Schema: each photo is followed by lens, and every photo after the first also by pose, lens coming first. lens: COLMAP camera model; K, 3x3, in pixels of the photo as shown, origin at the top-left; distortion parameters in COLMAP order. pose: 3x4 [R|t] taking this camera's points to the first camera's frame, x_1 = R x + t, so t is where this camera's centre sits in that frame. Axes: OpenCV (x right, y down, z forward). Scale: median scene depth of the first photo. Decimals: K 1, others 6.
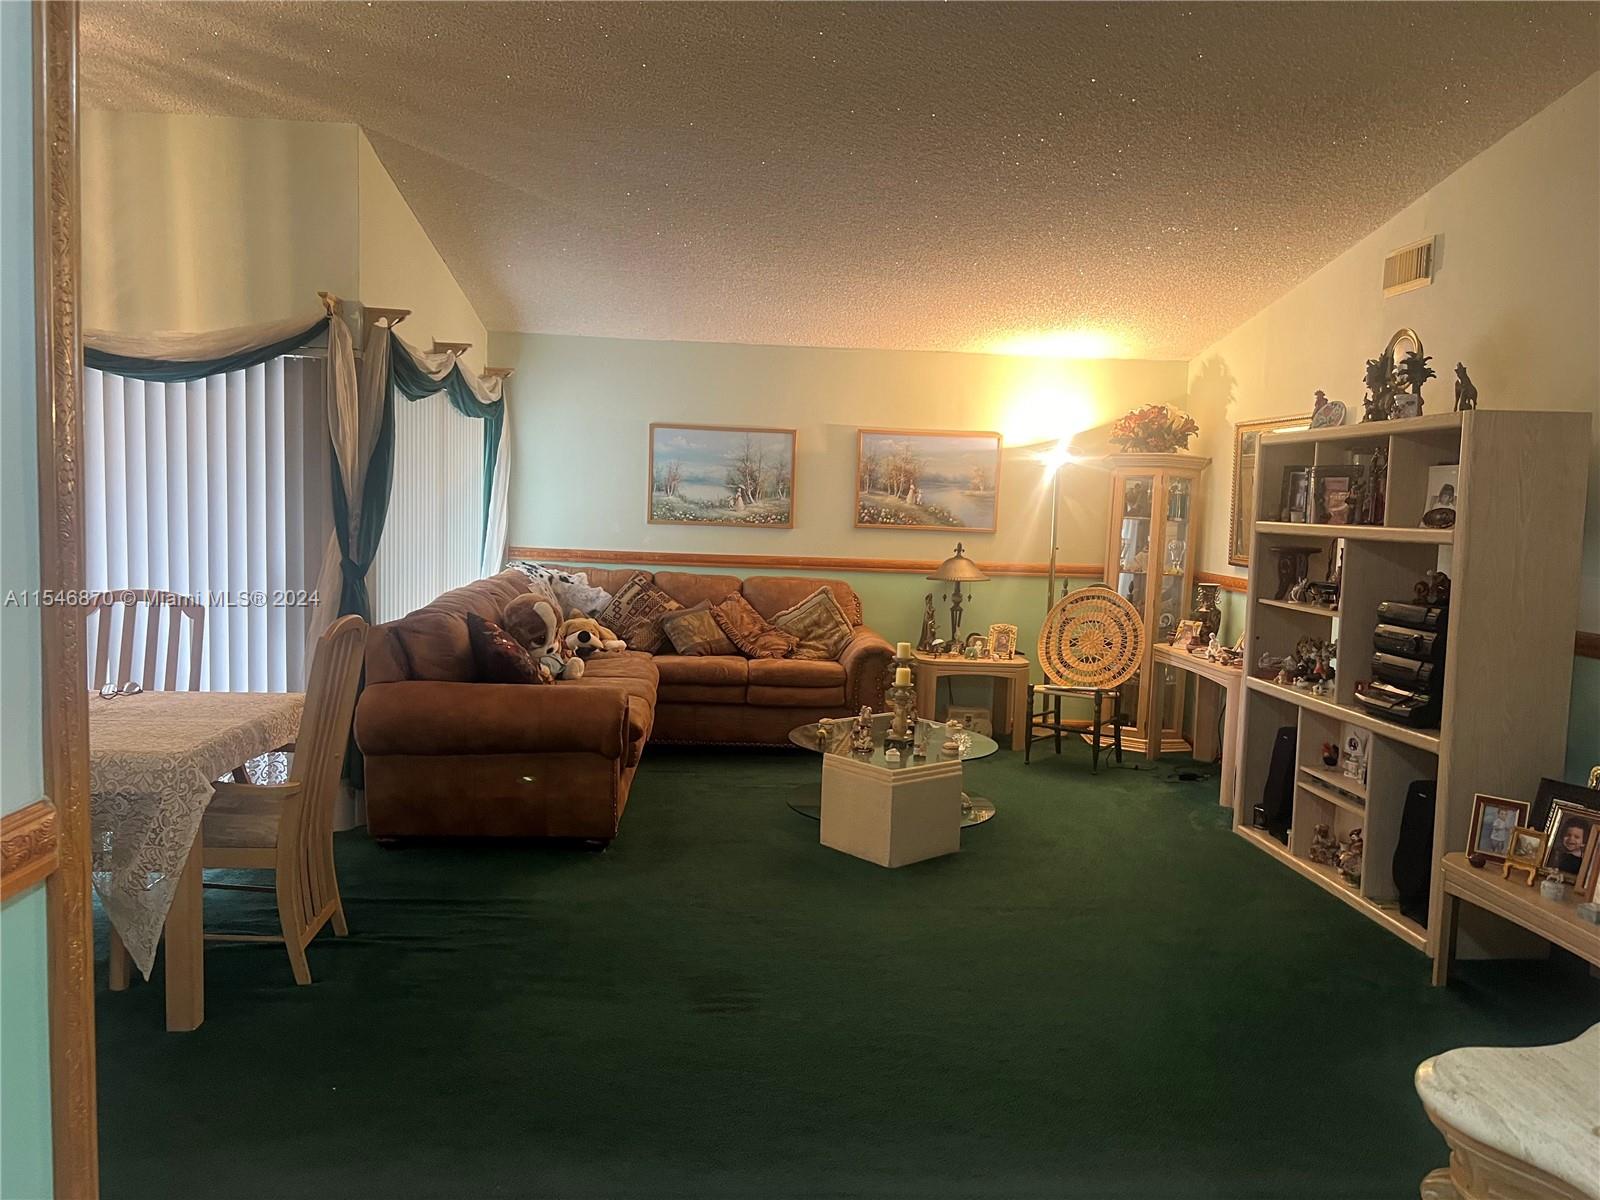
lens RADIAL K [[1206.8, 0, 800.0], [0, 1206.8, 600.0], [0, 0, 1]] dist [0.086603, -0.116352]
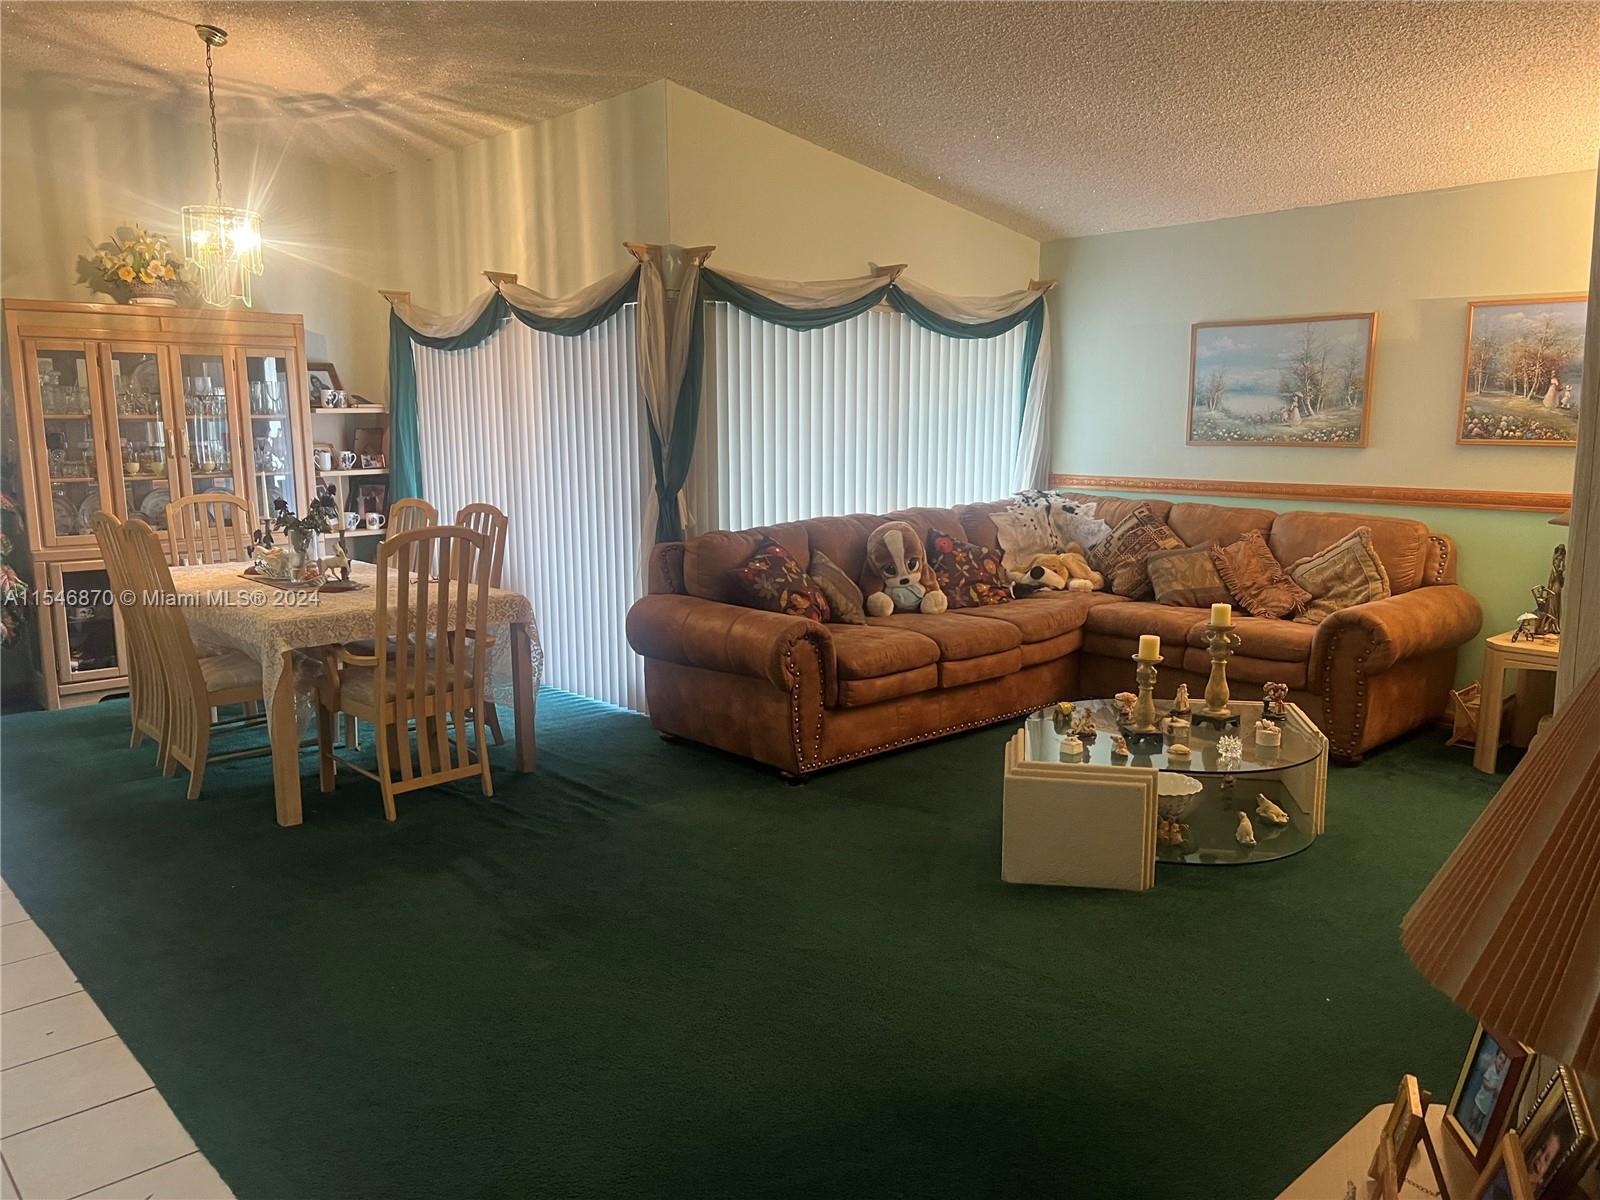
lens RADIAL K [[1206.8, 0, 800.0], [0, 1206.8, 600.0], [0, 0, 1]] dist [0.086603, -0.116352]
pose [[0.611734, 0.083333, -0.786662, 0.395472], [-0.039383, 0.996411, 0.074927, -0.009343], [0.790083, -0.014854, 0.612820, 0.278427]]
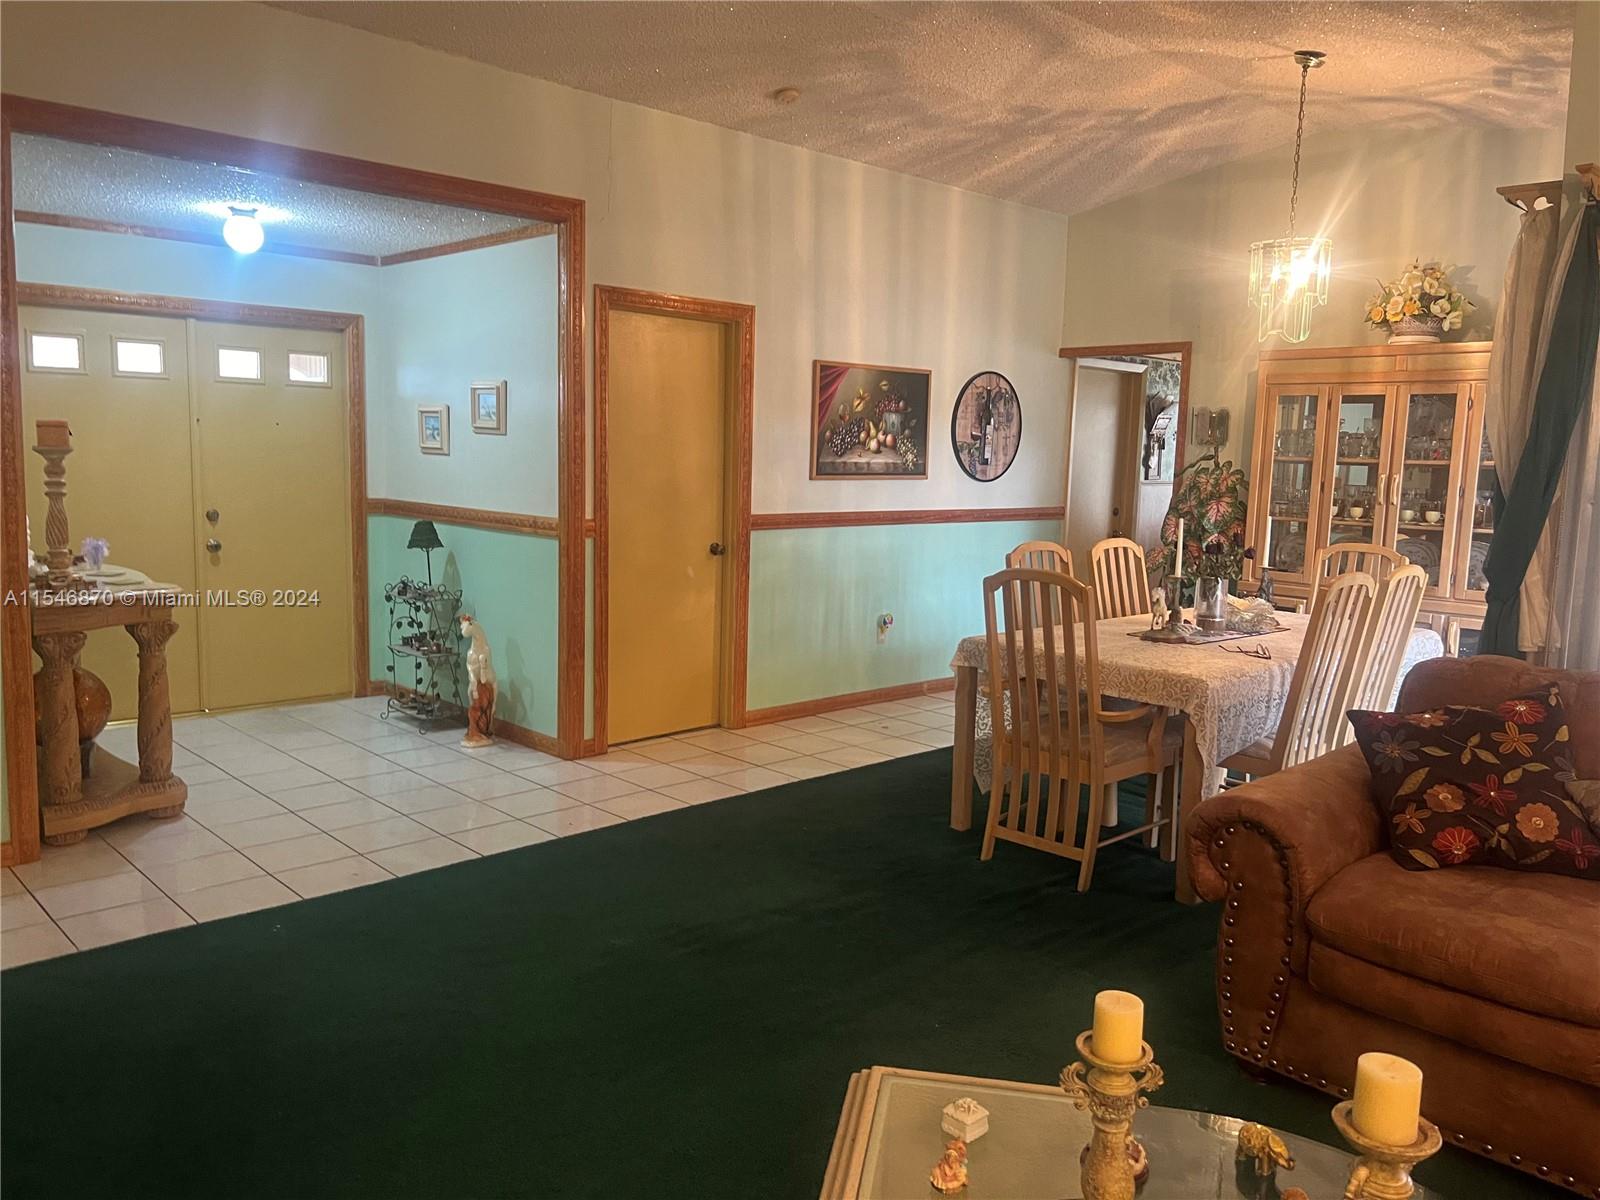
lens RADIAL K [[1216.3, 0, 788.2], [0, 1216.3, 601.3], [0, 0, 1]] dist [0.114253, -0.174241]
pose [[-0.778394, 0.025439, -0.627260, 0.253213], [-0.101659, 0.980883, 0.165933, -0.061685], [0.619490, 0.192928, -0.760928, 0.863015]]
